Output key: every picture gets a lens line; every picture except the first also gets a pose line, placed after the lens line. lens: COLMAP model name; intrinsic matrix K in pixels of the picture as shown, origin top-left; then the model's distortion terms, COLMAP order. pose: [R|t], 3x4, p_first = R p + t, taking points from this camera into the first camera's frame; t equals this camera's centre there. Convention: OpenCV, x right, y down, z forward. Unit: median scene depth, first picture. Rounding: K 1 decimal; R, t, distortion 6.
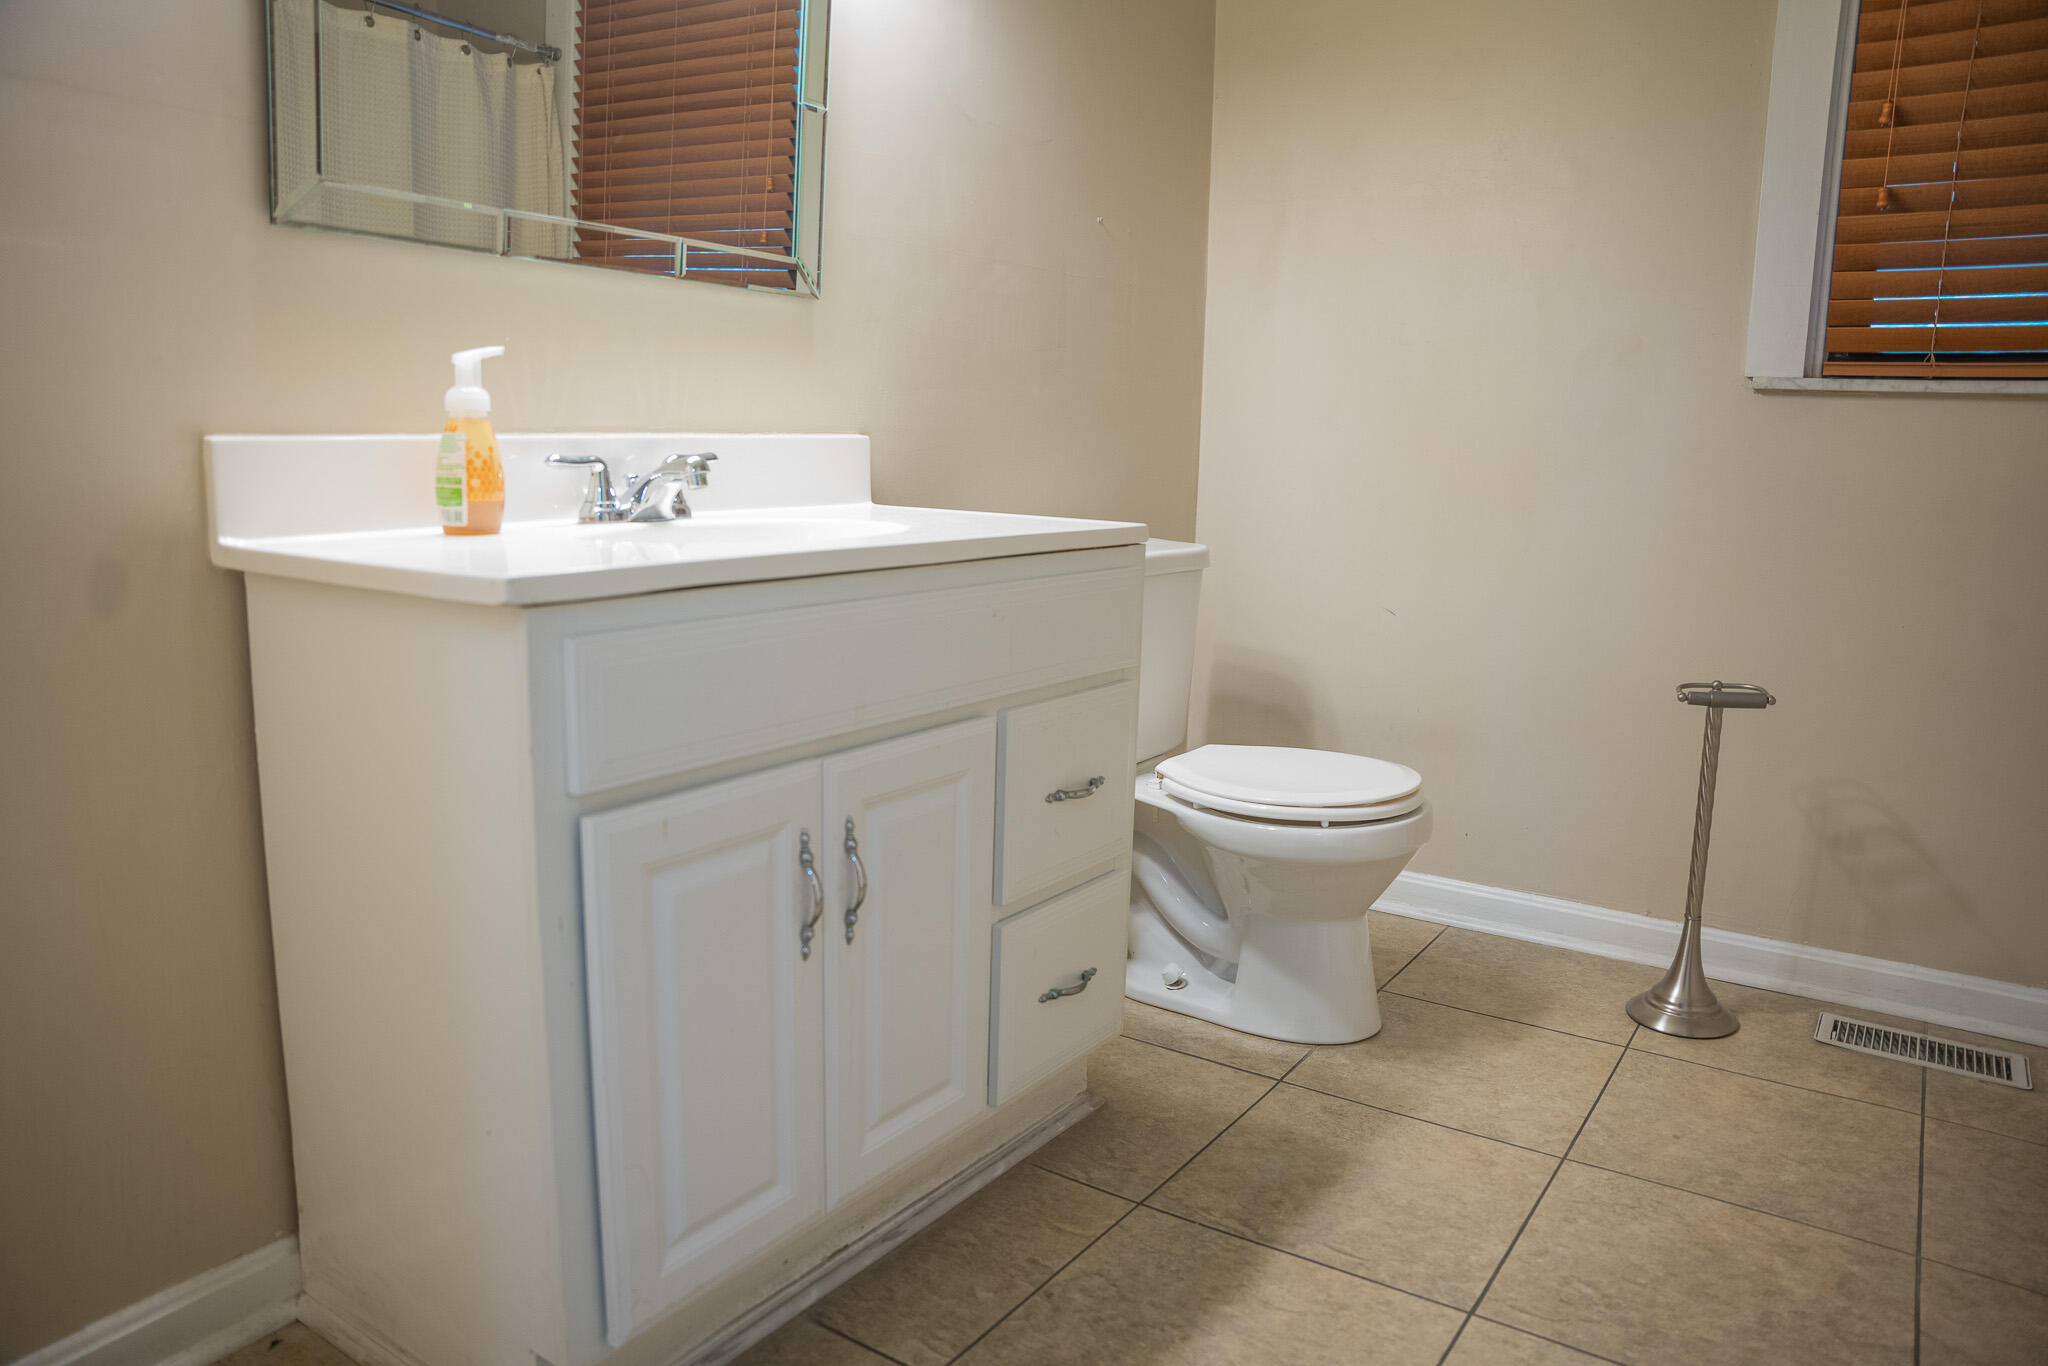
lens RADIAL K [[1377.5, 0, 1016.9], [0, 1377.5, 719.9], [0, 0, 1]] dist [-0.175681, 0.118337]
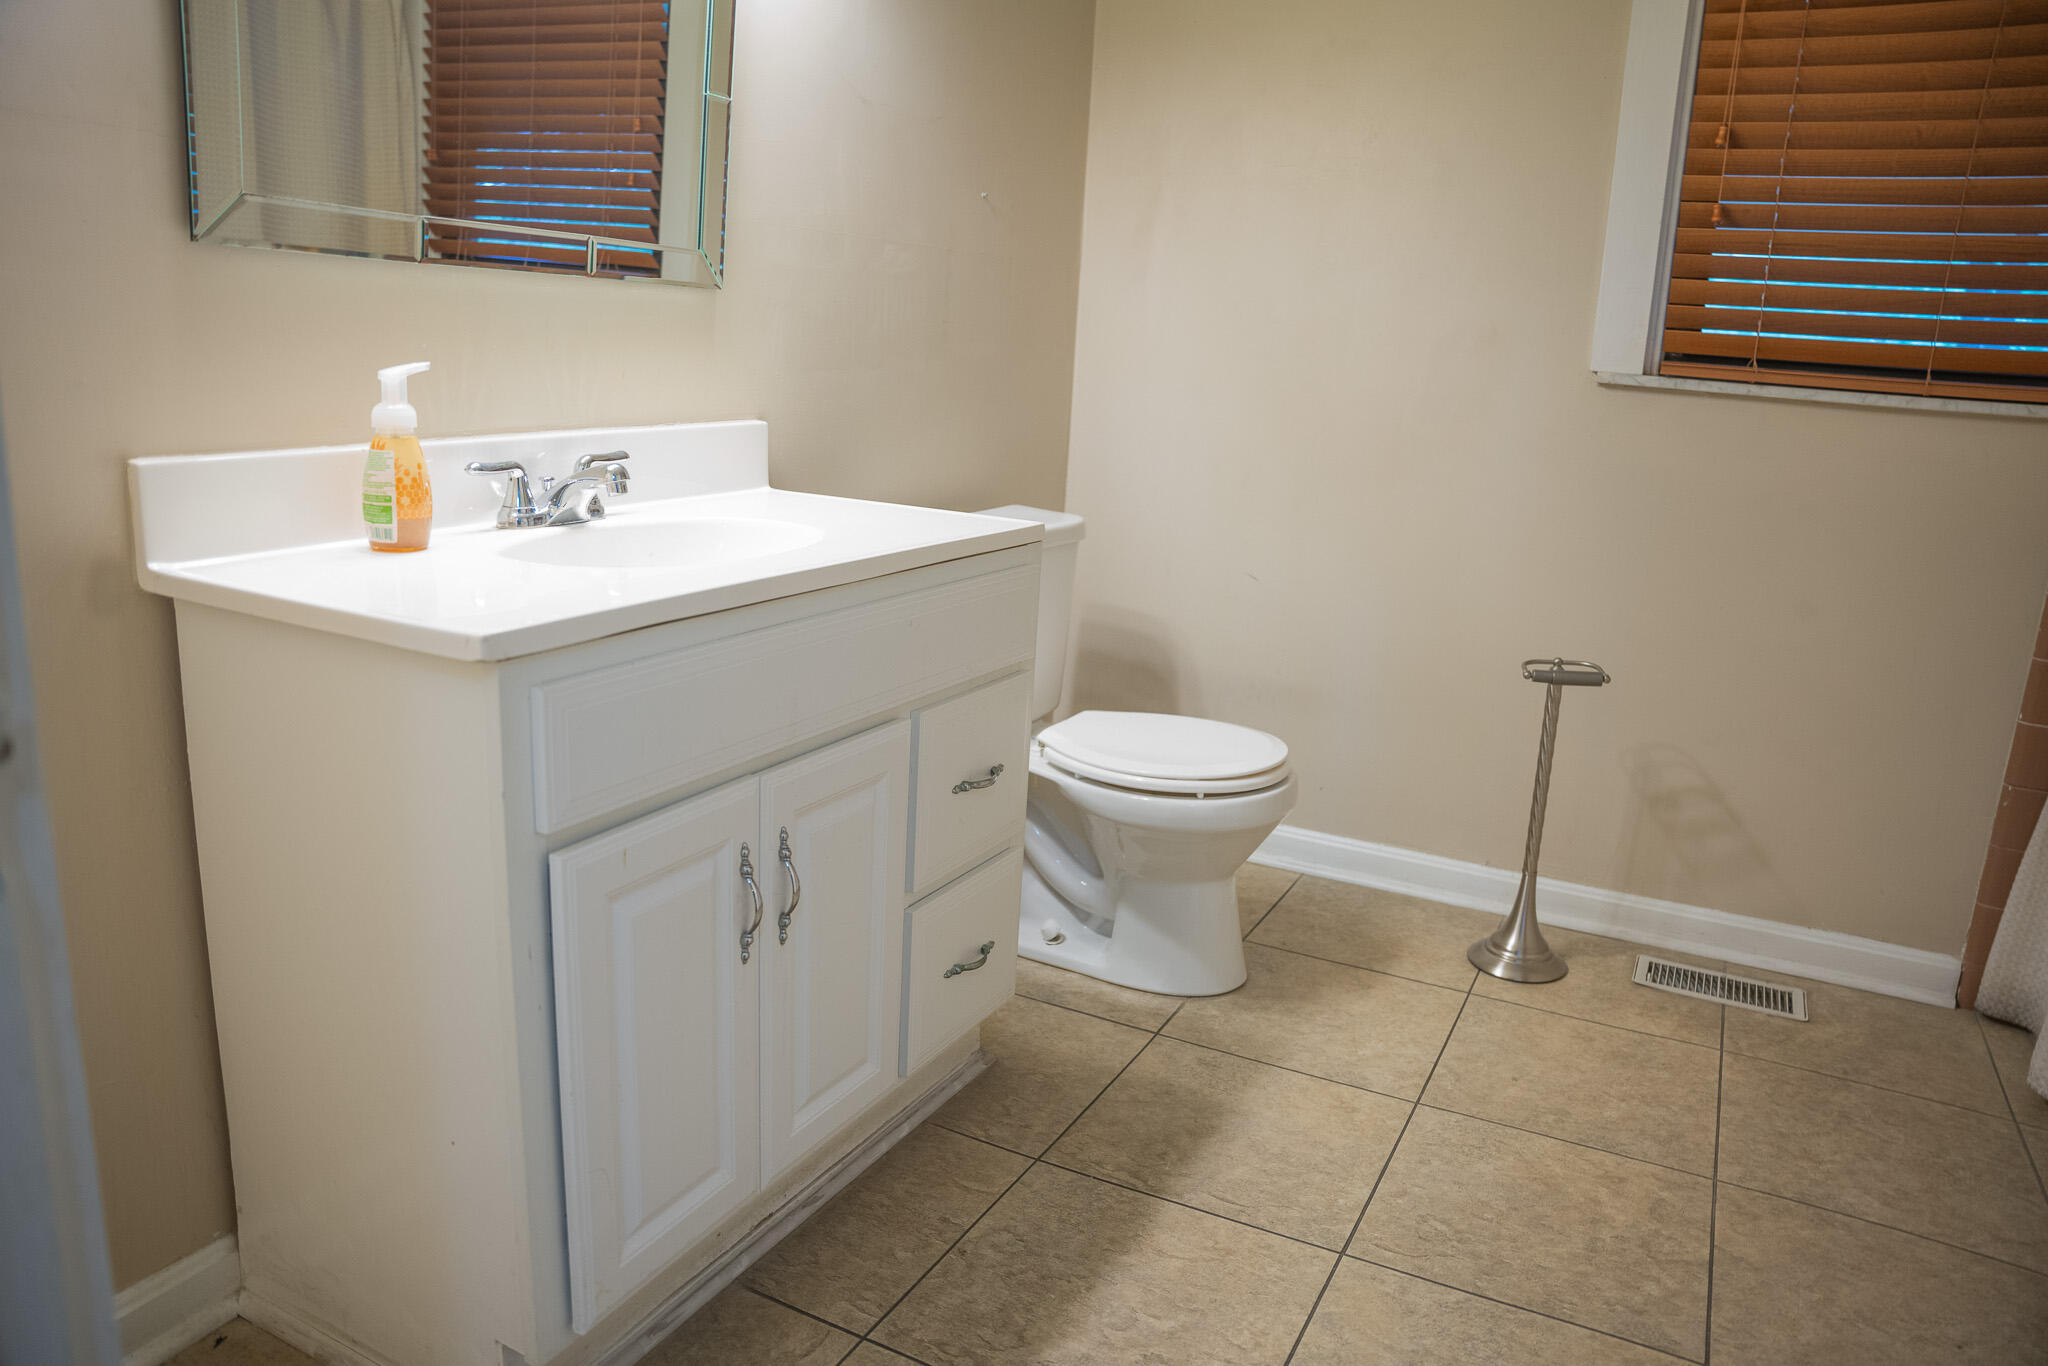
lens RADIAL K [[1377.5, 0, 1016.9], [0, 1377.5, 719.9], [0, 0, 1]] dist [-0.175681, 0.118337]
pose [[0.992400, -0.003728, 0.123000, -0.058912], [-0.004841, 0.997584, 0.069295, -0.068993], [-0.122961, -0.069364, 0.989984, -0.046977]]
